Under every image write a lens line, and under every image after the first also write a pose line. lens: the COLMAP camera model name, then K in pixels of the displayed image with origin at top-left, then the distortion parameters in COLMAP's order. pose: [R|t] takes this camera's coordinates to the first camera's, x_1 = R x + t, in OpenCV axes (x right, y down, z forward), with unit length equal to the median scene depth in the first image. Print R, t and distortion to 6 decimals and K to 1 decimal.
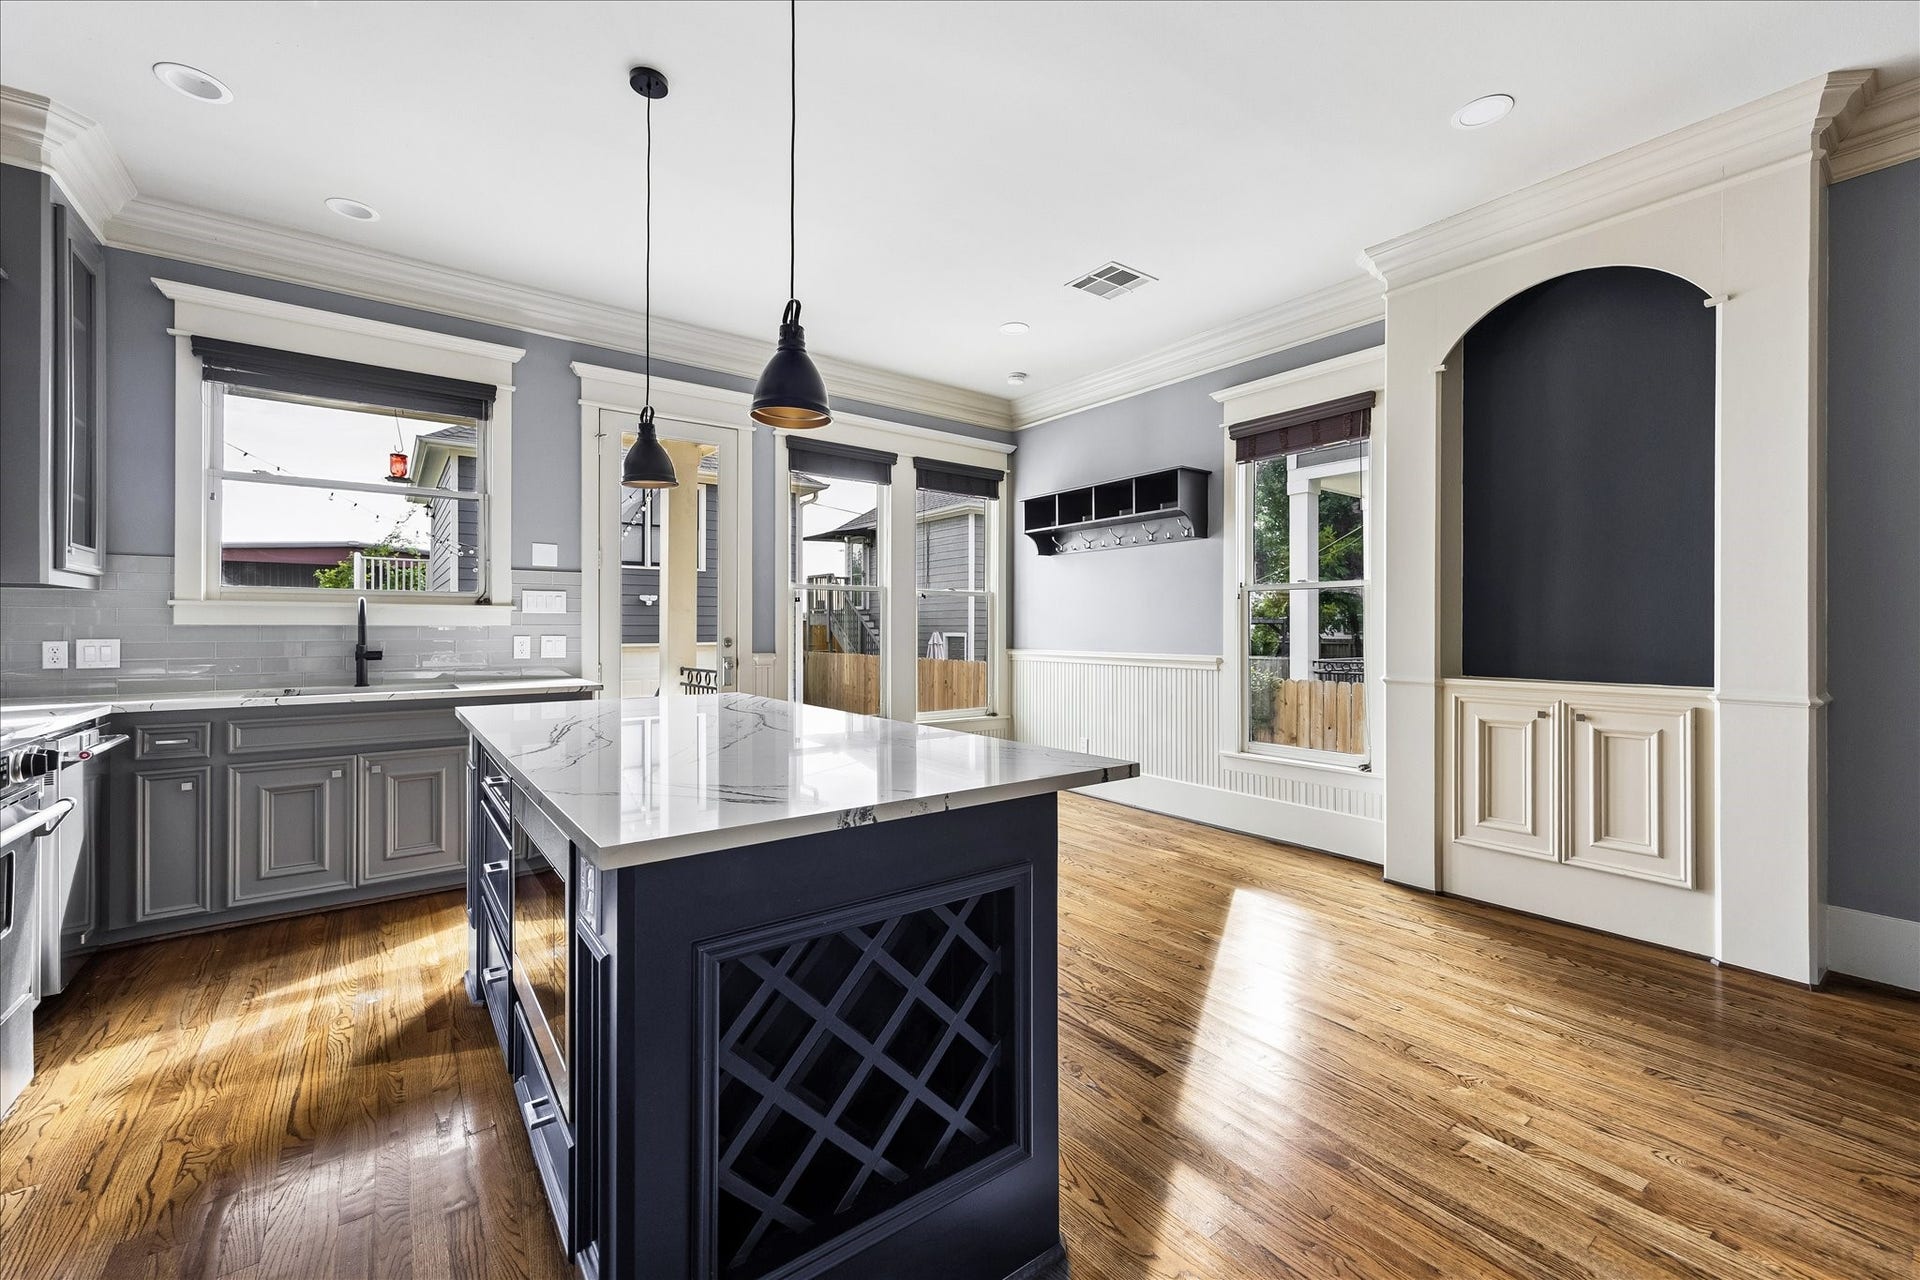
lens RADIAL K [[760.3, 0, 965.8], [0, 760.3, 630.1], [0, 0, 1]] dist [0.008743, -0.000469]
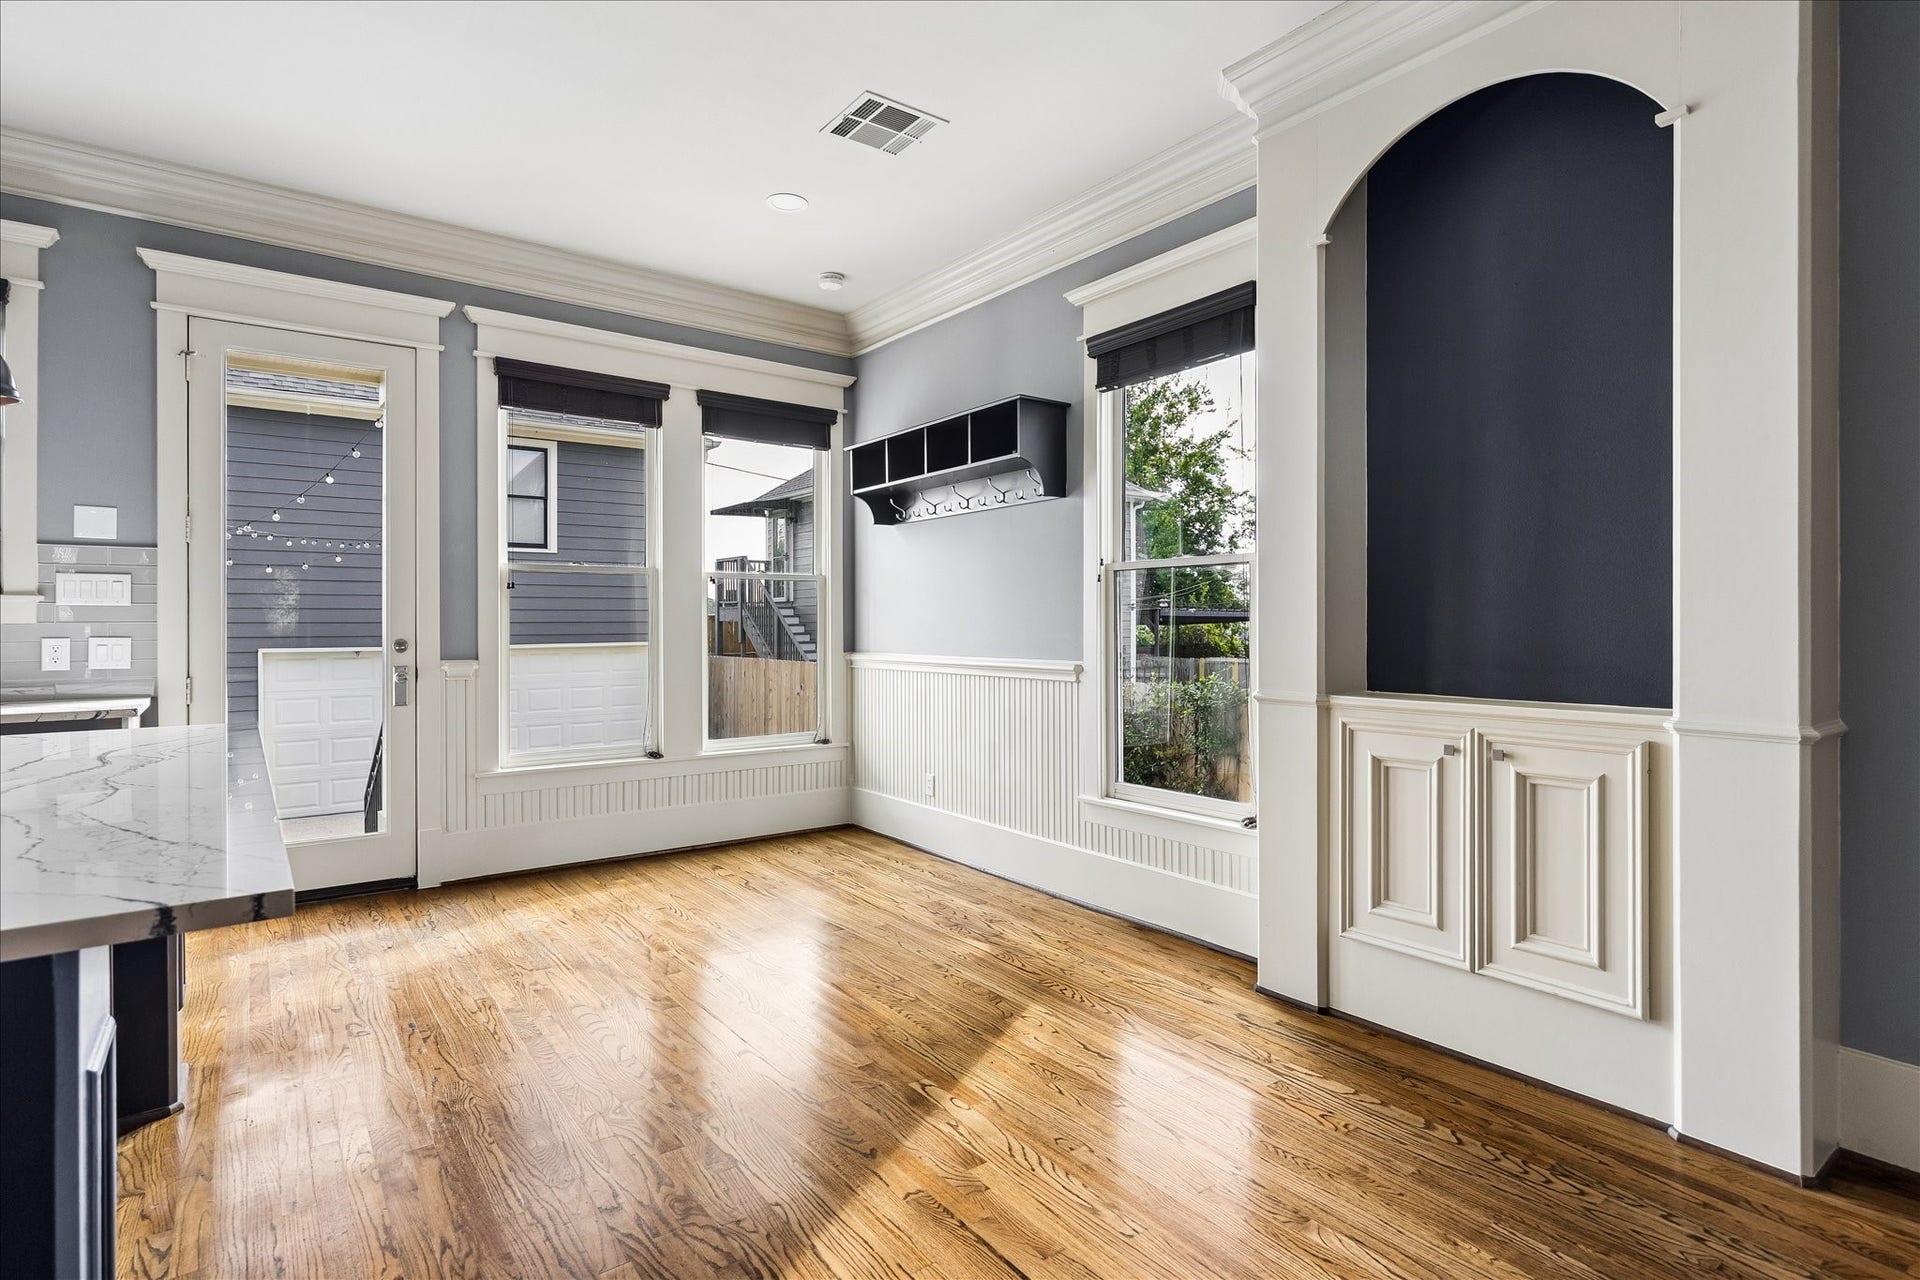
lens RADIAL K [[948.0, 0, 942.0], [0, 948.0, 627.9], [0, 0, 1]] dist [-0.000036, 0.001478]
pose [[0.999989, -0.004325, 0.002040, 0.238147], [0.004322, 0.999990, 0.001137, 0.000702], [-0.002045, -0.001128, 0.999997, 0.132079]]
